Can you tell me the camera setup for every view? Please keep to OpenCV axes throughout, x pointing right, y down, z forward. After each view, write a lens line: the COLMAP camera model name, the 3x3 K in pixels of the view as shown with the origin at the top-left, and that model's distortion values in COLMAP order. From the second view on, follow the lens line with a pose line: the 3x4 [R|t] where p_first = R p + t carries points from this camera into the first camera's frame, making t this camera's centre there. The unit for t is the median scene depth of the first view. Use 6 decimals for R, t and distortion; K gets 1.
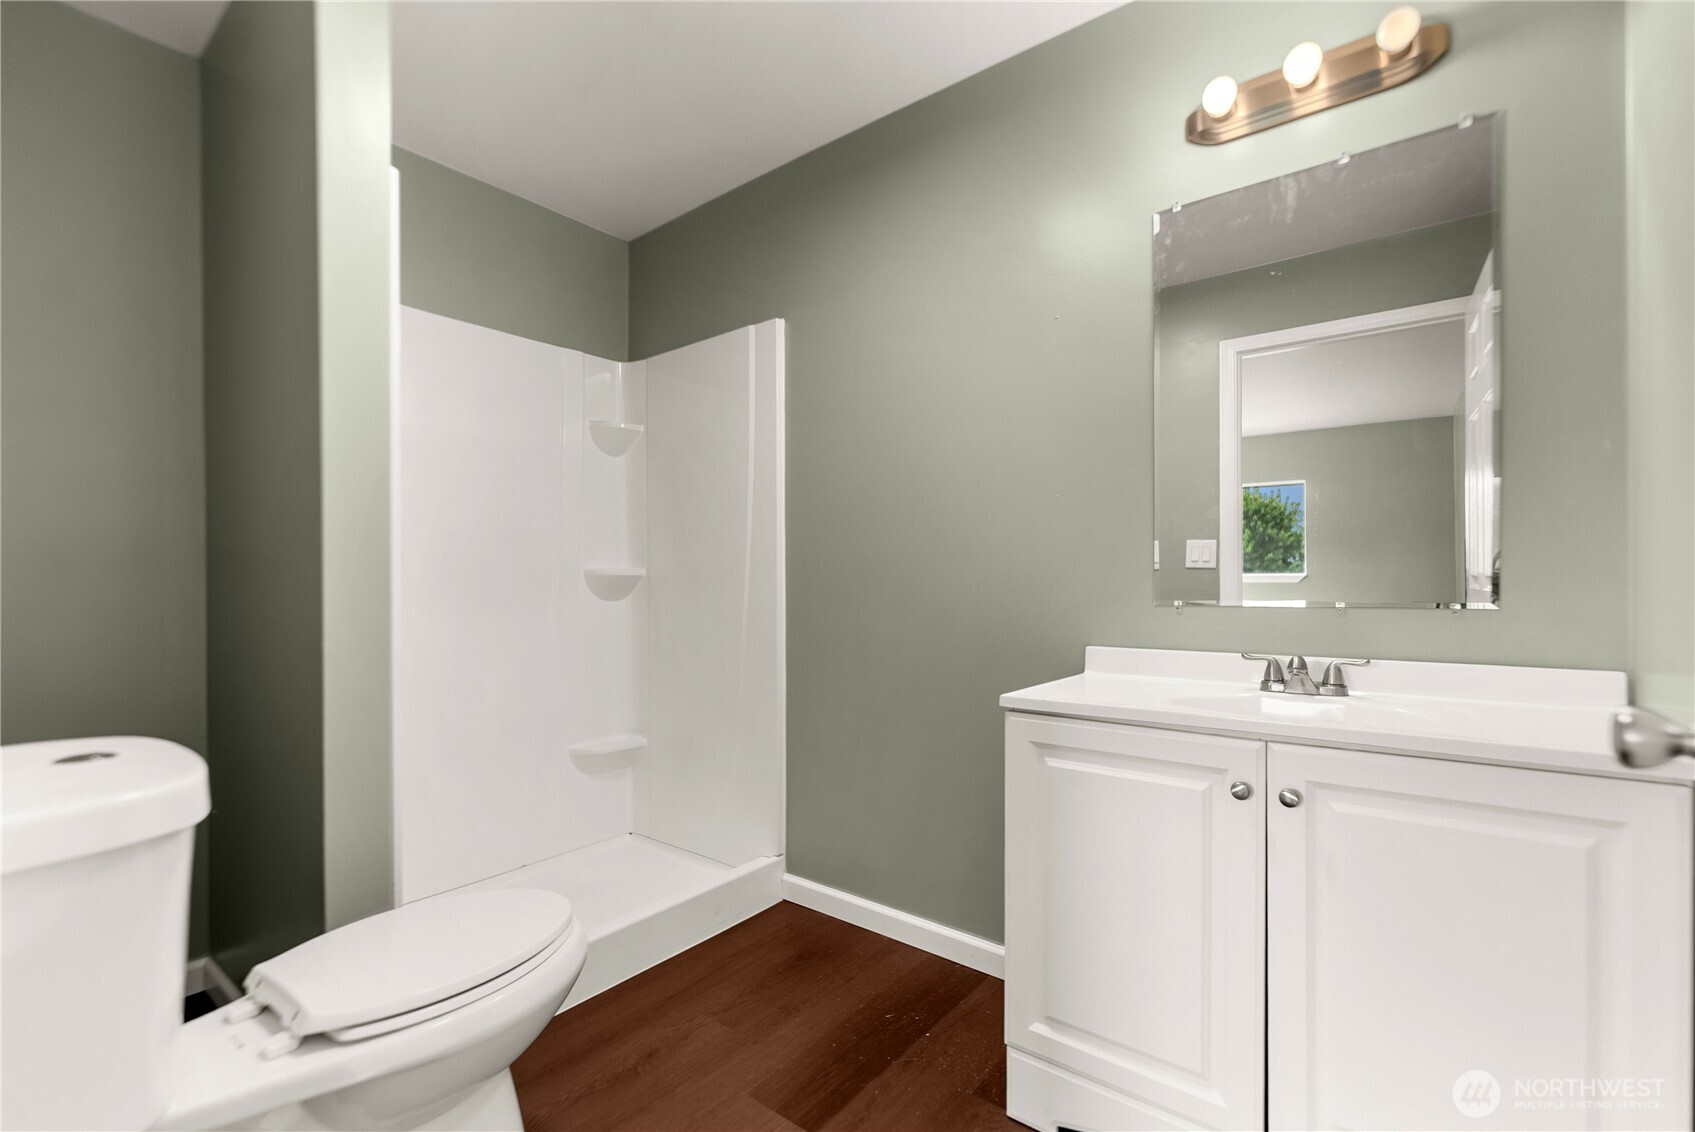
lens RADIAL K [[738.1, 0, 847.5], [0, 738.1, 566.0], [0, 0, 1]] dist [-0.012633, -0.000008]
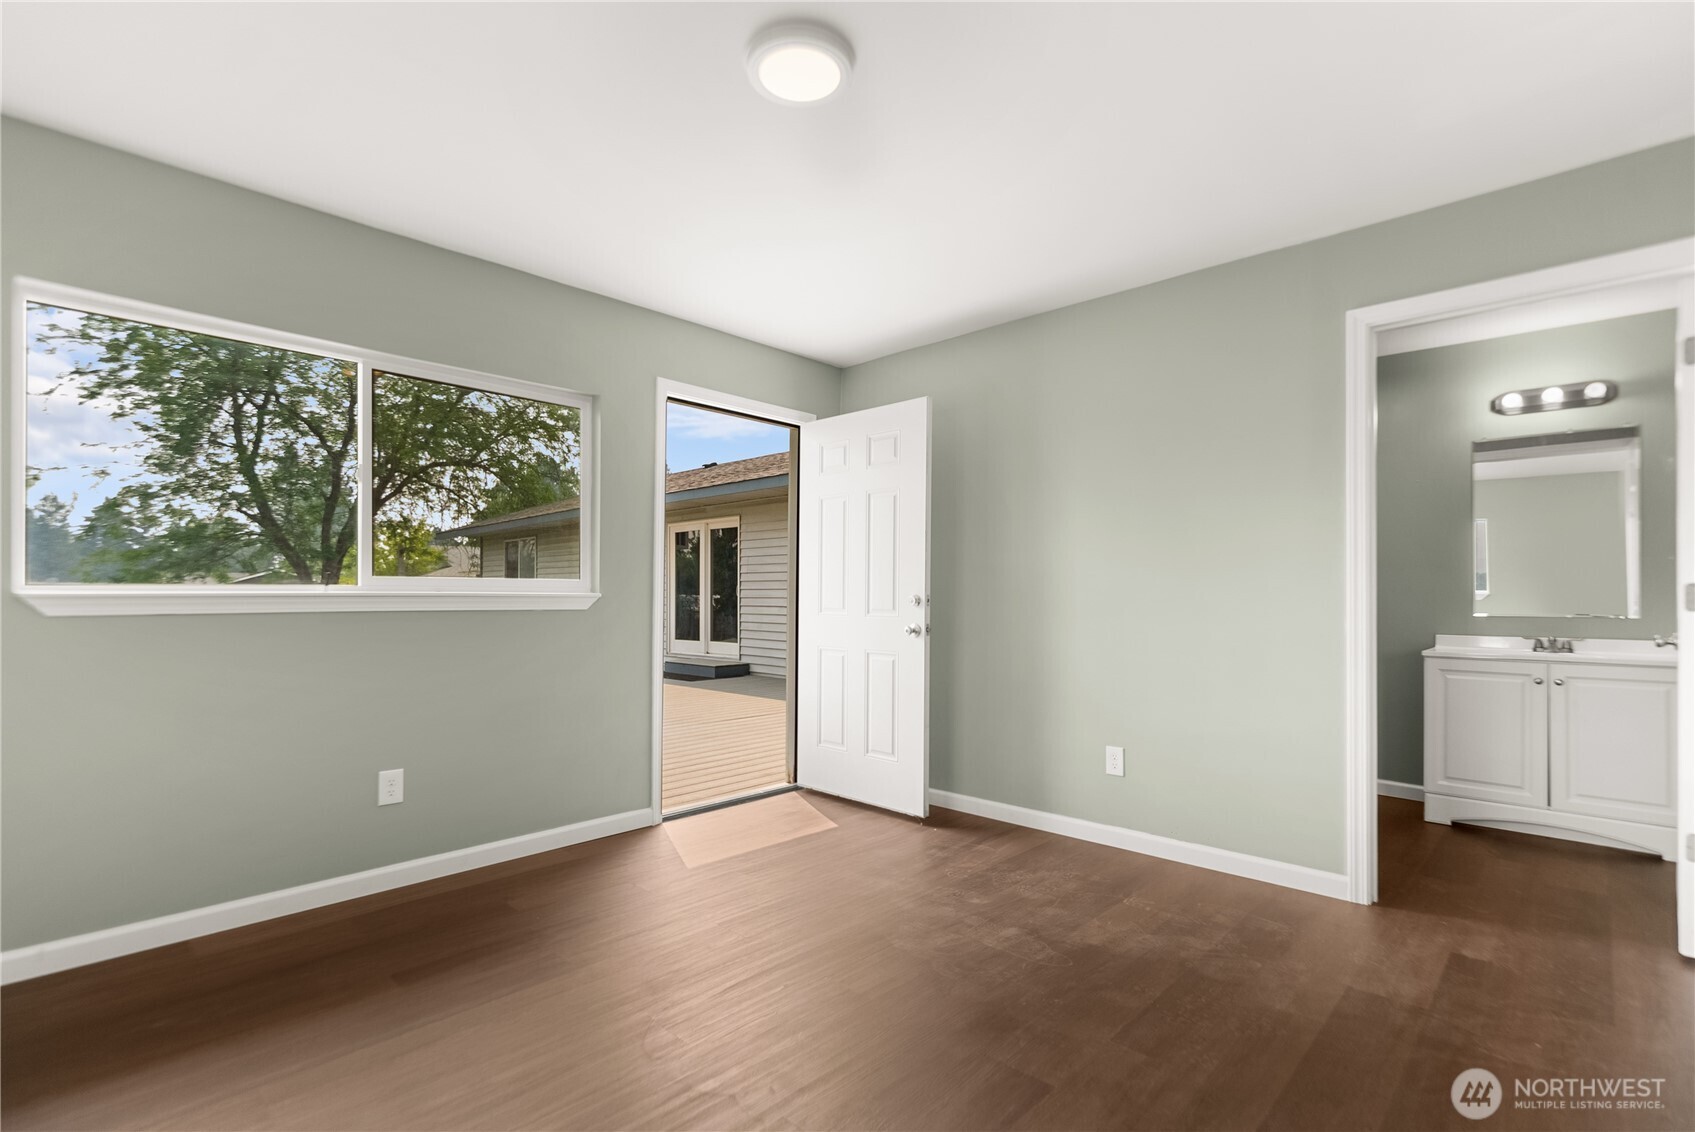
lens RADIAL K [[771.7, 0, 847.5], [0, 771.7, 566.0], [0, 0, 1]] dist [-0.000472, -0.000233]
pose [[0.996374, 0.010764, -0.084394, -1.573746], [-0.012005, 0.999827, -0.014217, -0.056896], [0.084227, 0.015179, 0.996331, -1.848255]]
